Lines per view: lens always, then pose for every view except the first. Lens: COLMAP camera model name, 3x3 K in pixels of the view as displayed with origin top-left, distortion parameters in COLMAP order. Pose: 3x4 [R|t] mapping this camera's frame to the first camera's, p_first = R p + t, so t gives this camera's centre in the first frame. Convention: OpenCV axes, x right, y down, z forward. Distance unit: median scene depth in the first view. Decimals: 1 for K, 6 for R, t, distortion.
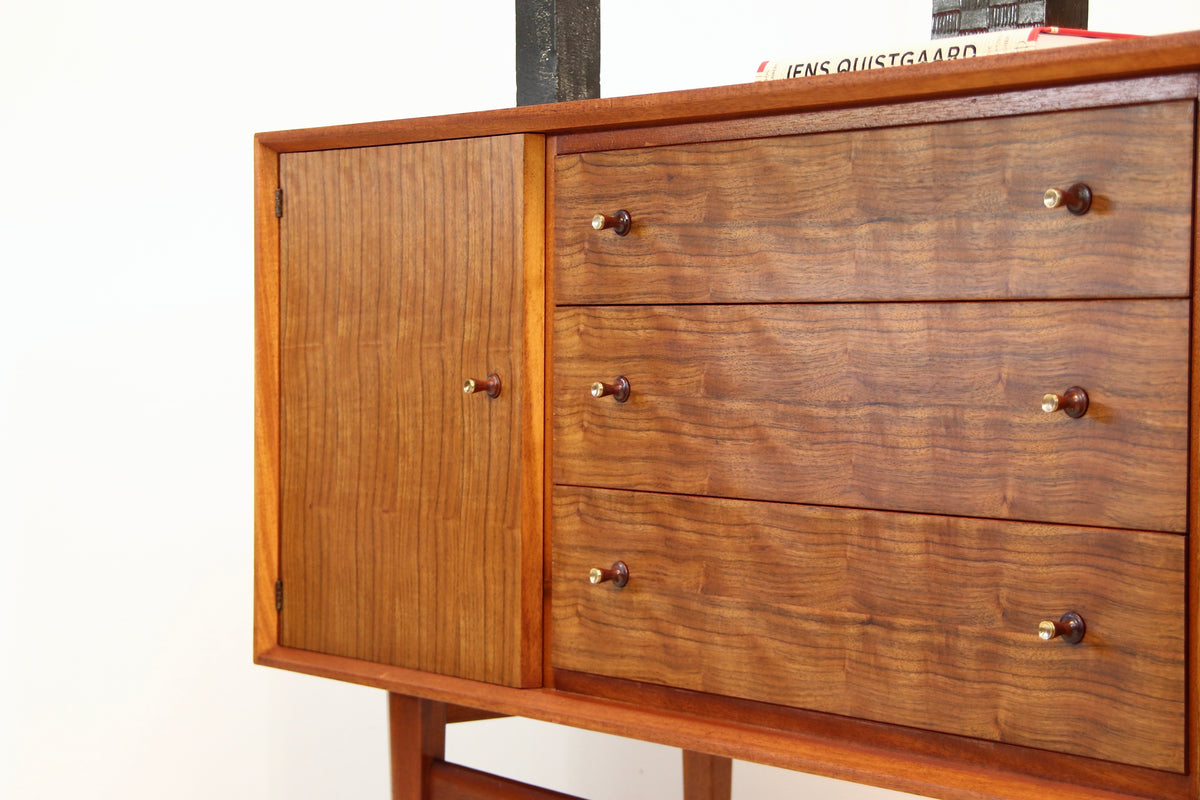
lens RADIAL K [[2643.7, 0, 598.1], [0, 2643.7, 425.3], [0, 0, 1]] dist [0.244575, 0.423890]
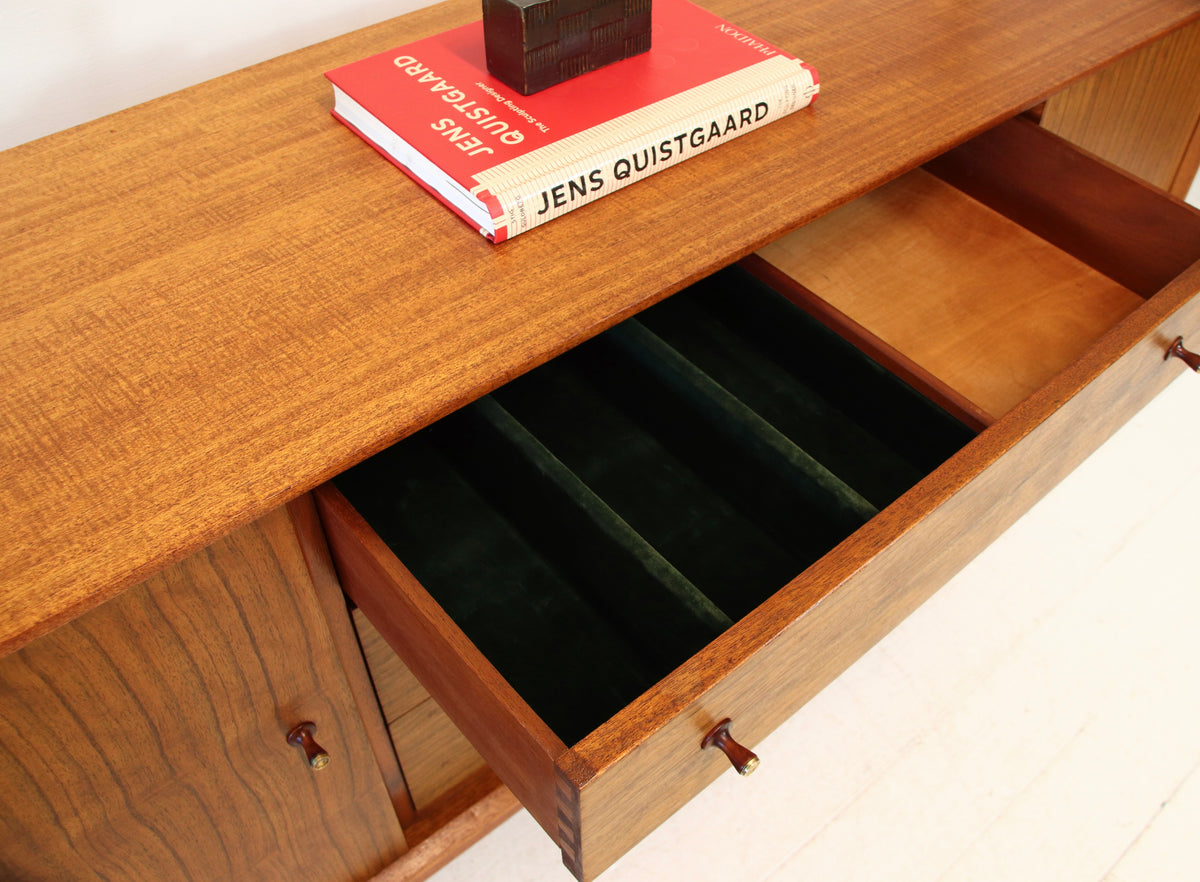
lens RADIAL K [[1073.2, 0, 651.7], [0, 1073.2, 438.1], [0, 0, 1]] dist [-0.181266, 0.171667]
pose [[-0.043180, -0.729353, 0.682773, -0.205423], [0.004567, 0.683259, 0.730162, -0.321078], [-0.999057, 0.034647, -0.026173, 0.979515]]
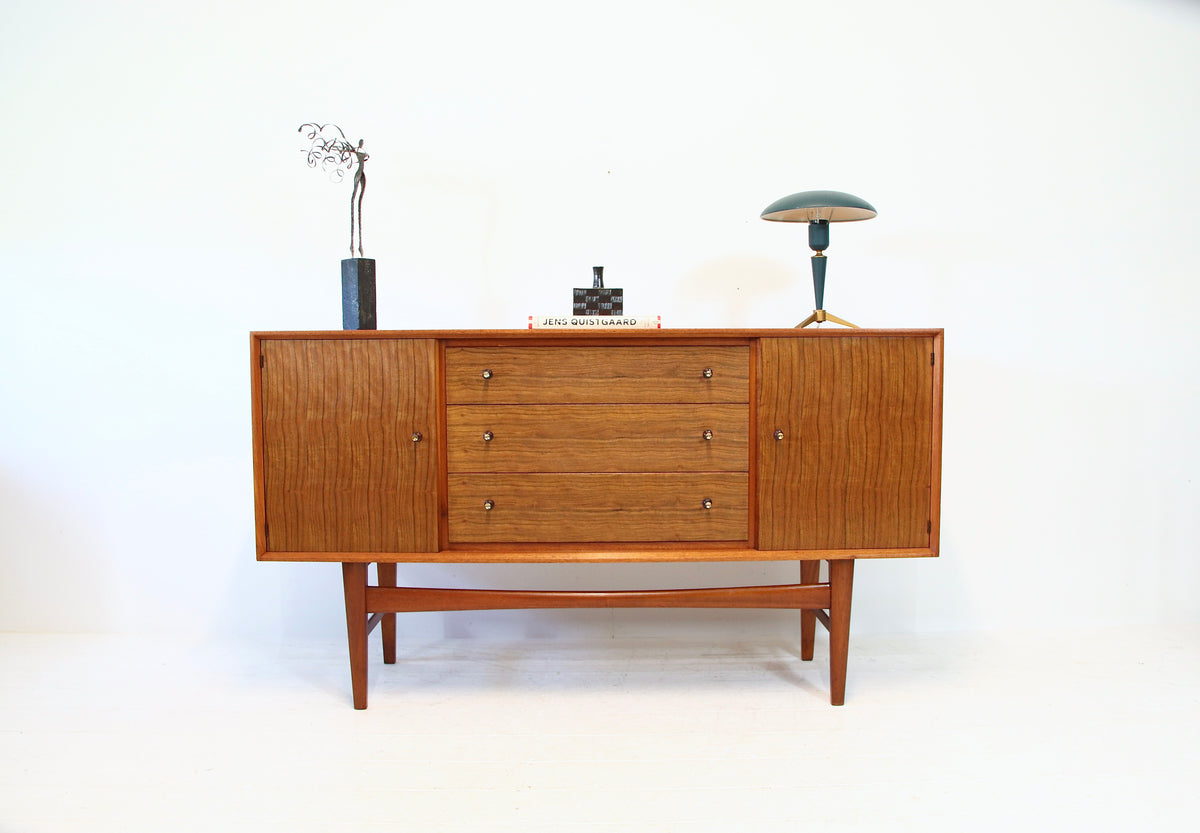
lens RADIAL K [[1028.7, 0, 617.2], [0, 1028.7, 420.0], [0, 0, 1]] dist [-0.147209, 0.003051]
pose [[0.613803, -0.062539, 0.786979, -0.753722], [0.033748, 0.998025, 0.052989, -0.083269], [-0.788738, -0.005966, 0.614701, 0.264238]]
